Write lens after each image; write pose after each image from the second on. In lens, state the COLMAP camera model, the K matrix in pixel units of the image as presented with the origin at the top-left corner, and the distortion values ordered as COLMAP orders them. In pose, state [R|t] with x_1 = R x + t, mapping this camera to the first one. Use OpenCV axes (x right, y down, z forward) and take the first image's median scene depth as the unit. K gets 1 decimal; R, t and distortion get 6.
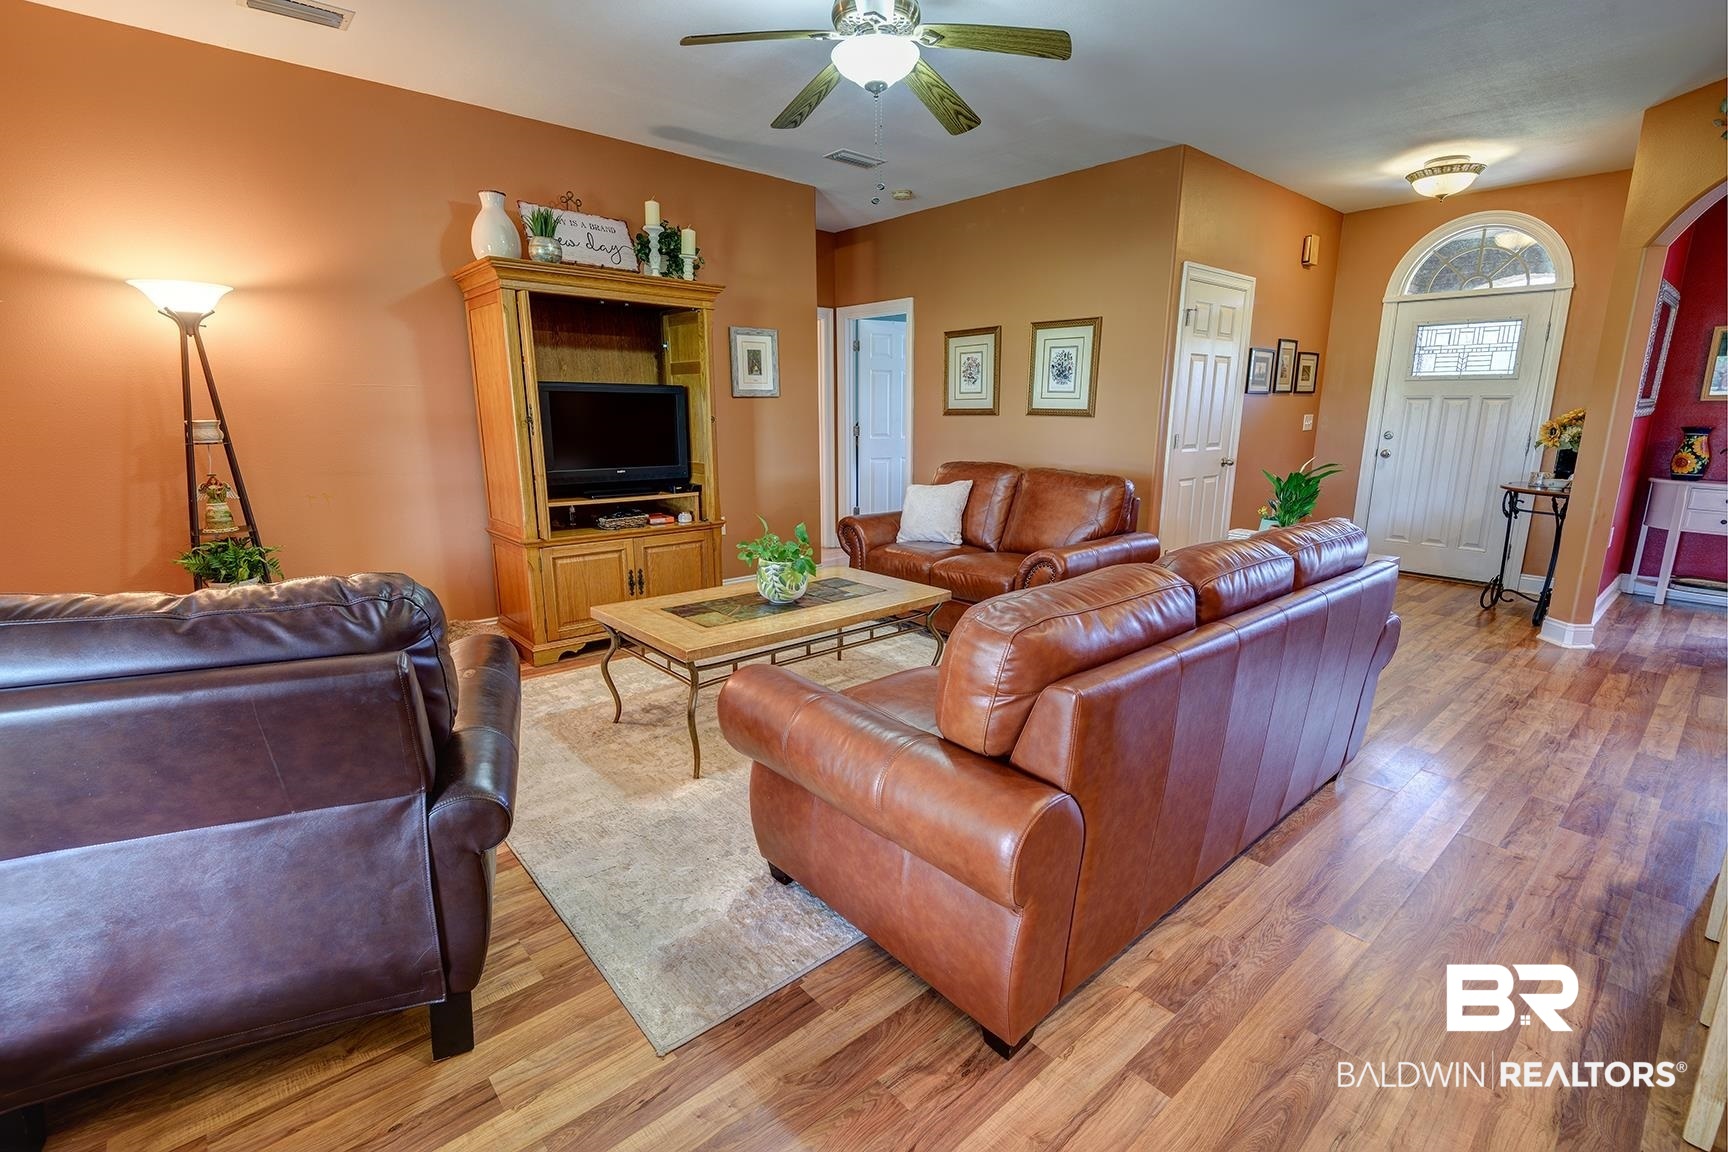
lens RADIAL K [[794.5, 0, 869.4], [0, 794.5, 577.0], [0, 0, 1]] dist [0.000394, -0.006725]
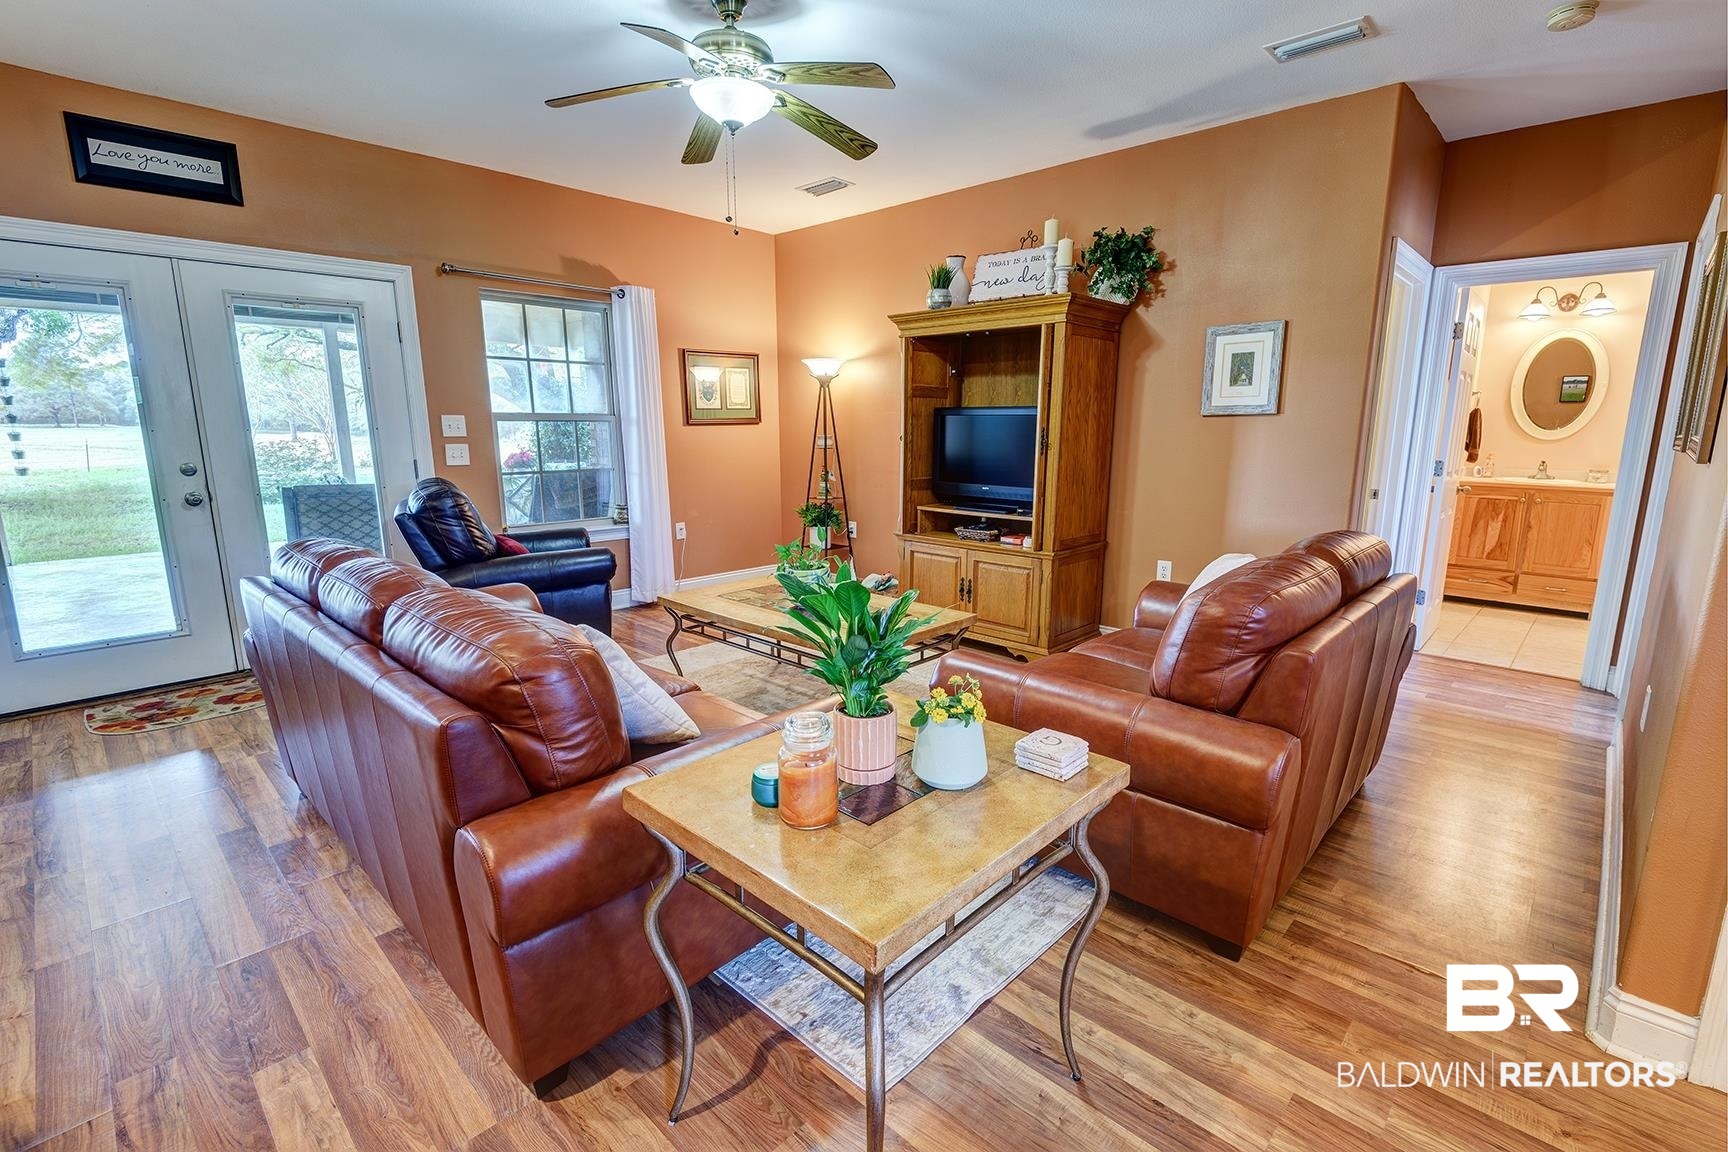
lens RADIAL K [[794.5, 0, 876.7], [0, 794.5, 577.5], [0, 0, 1]] dist [0.000394, -0.006725]
pose [[0.079398, 0.187023, -0.979142, 1.708335], [-0.204718, 0.964365, 0.167600, -0.380918], [0.975595, 0.187141, 0.114856, 1.730226]]
